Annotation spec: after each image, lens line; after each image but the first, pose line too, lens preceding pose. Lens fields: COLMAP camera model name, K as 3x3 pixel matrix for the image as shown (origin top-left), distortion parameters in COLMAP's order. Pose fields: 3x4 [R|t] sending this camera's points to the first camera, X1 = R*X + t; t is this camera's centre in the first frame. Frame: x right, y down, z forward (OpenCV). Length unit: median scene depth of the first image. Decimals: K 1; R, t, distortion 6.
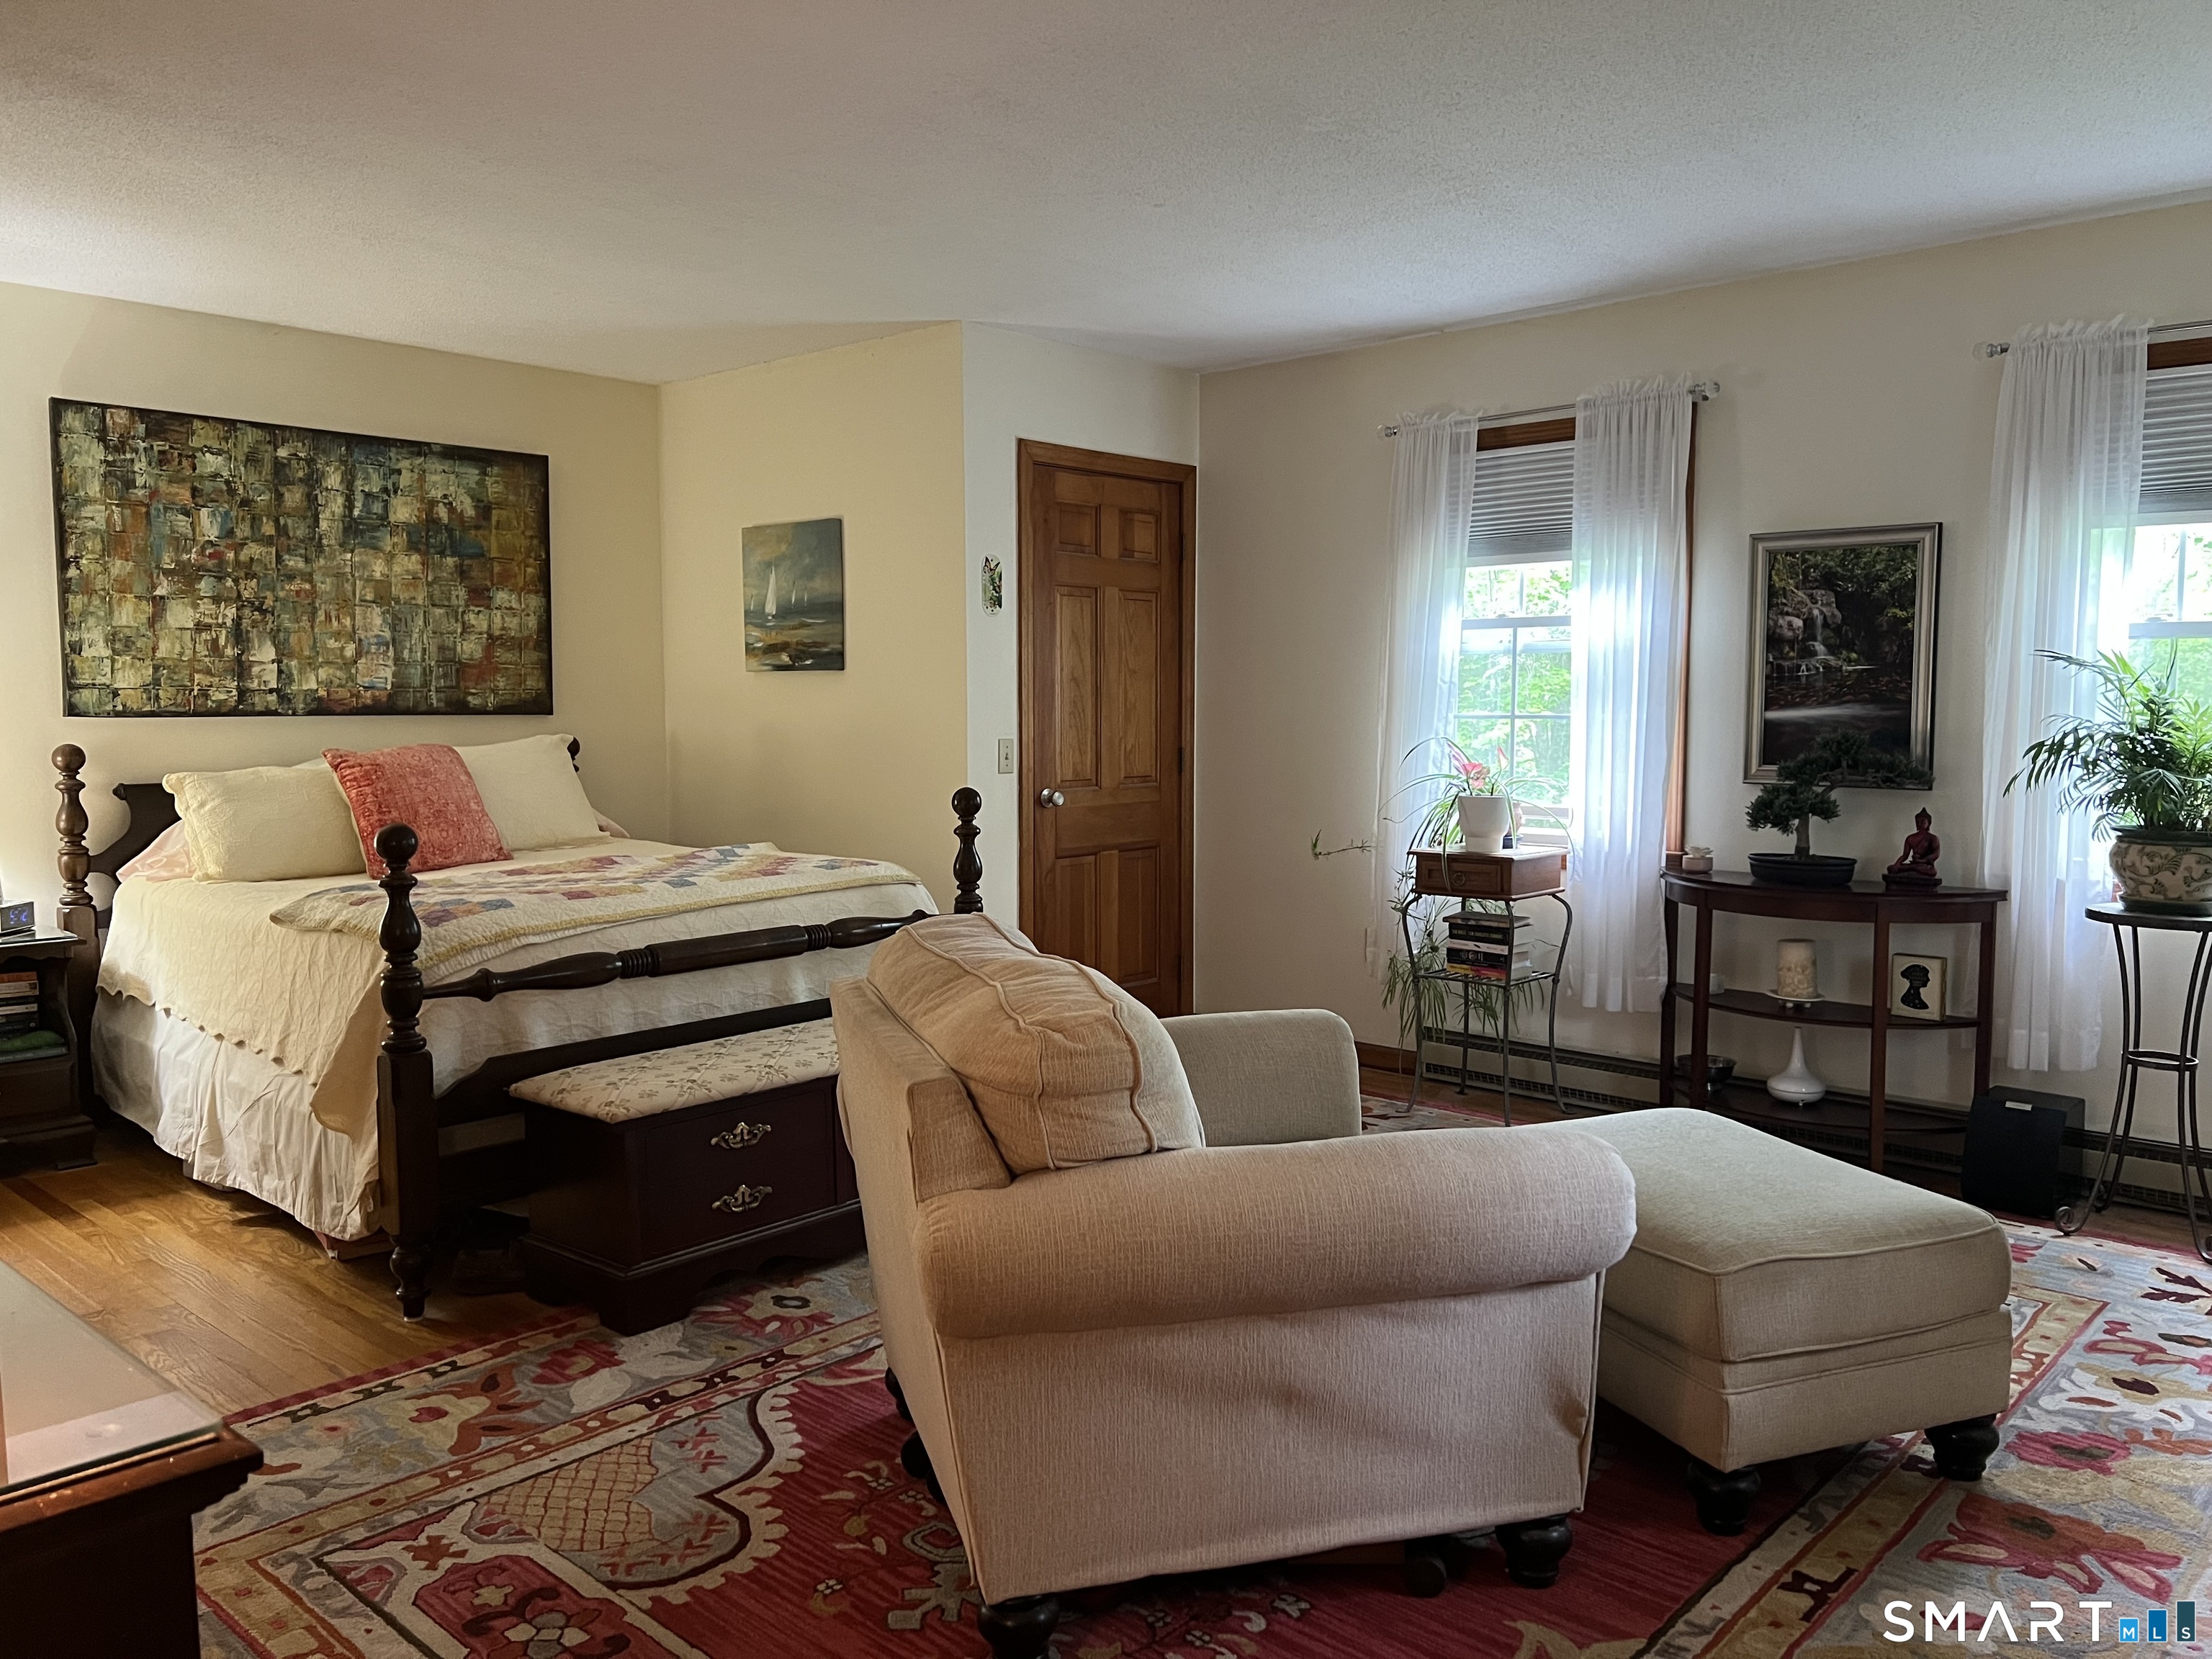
lens RADIAL K [[1683.7, 0, 1108.5], [0, 1683.7, 837.1], [0, 0, 1]] dist [0.067474, -0.035797]
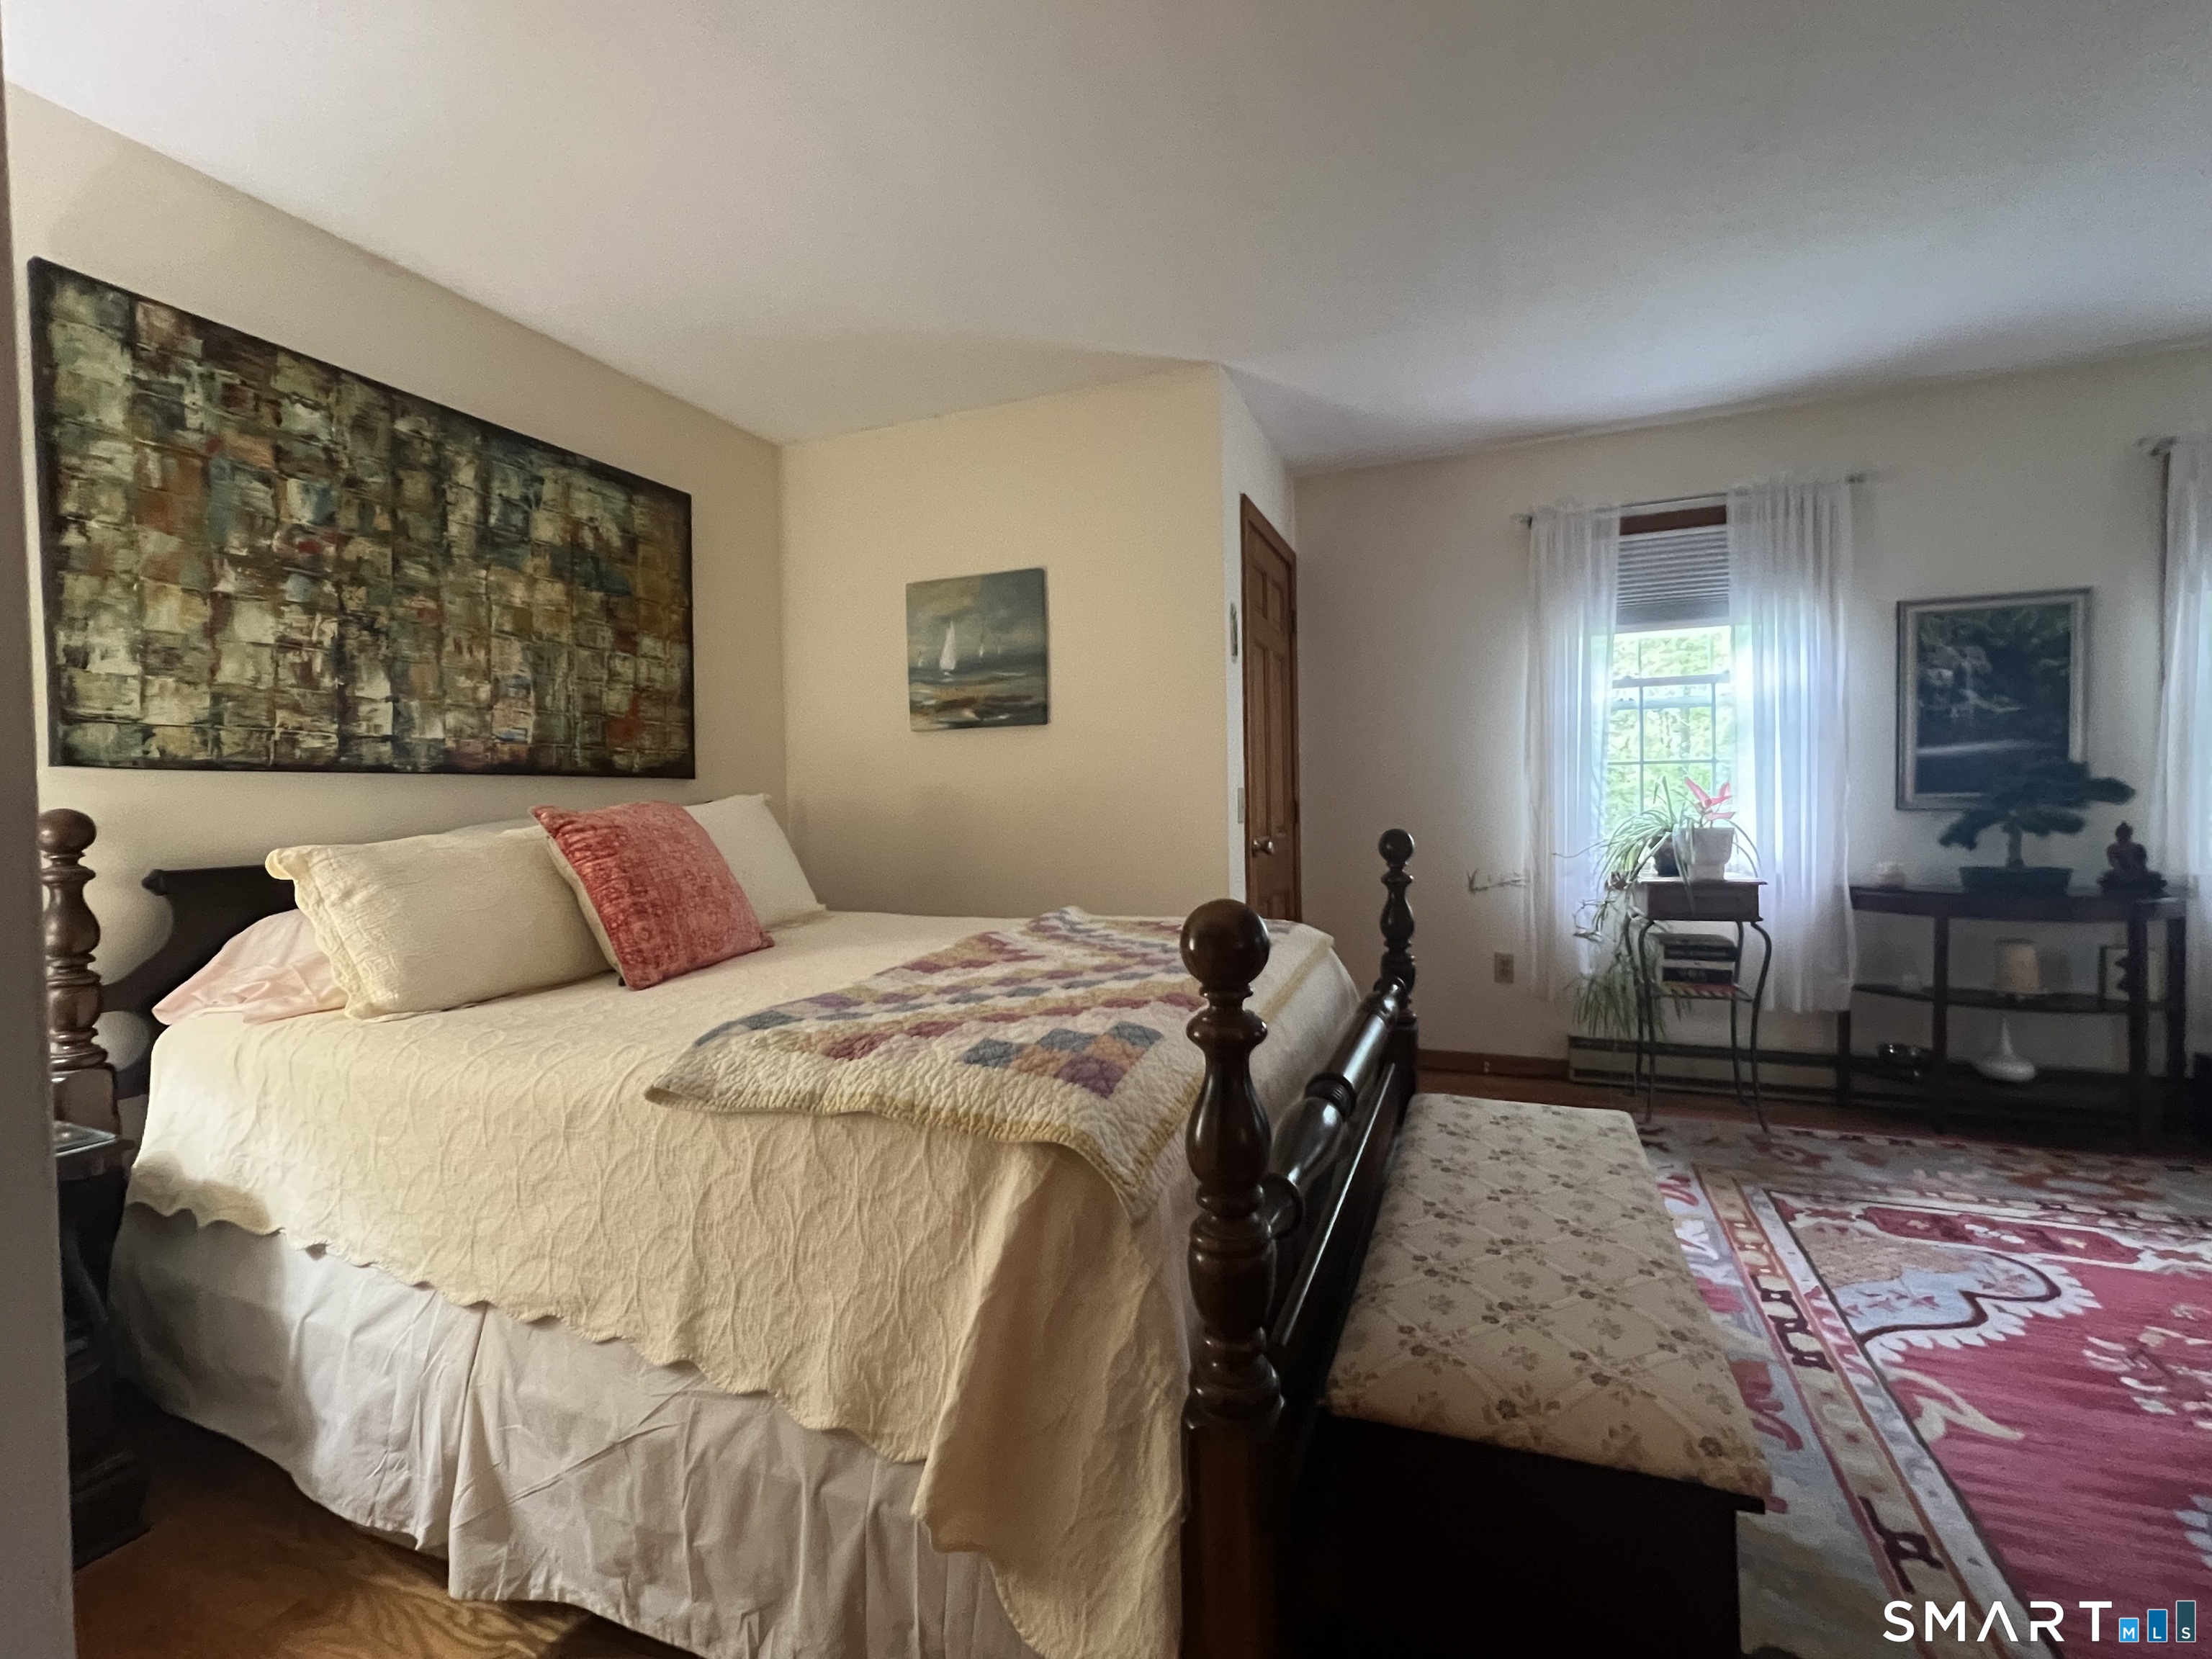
lens RADIAL K [[990.6, 0, 1109.7], [0, 990.6, 831.4], [0, 0, 1]] dist [-0.000188, 0.003784]
pose [[0.937695, -0.029290, 0.346222, -0.366937], [0.048362, 0.997743, -0.046575, -0.010737], [-0.344077, 0.060418, 0.936996, 0.520565]]
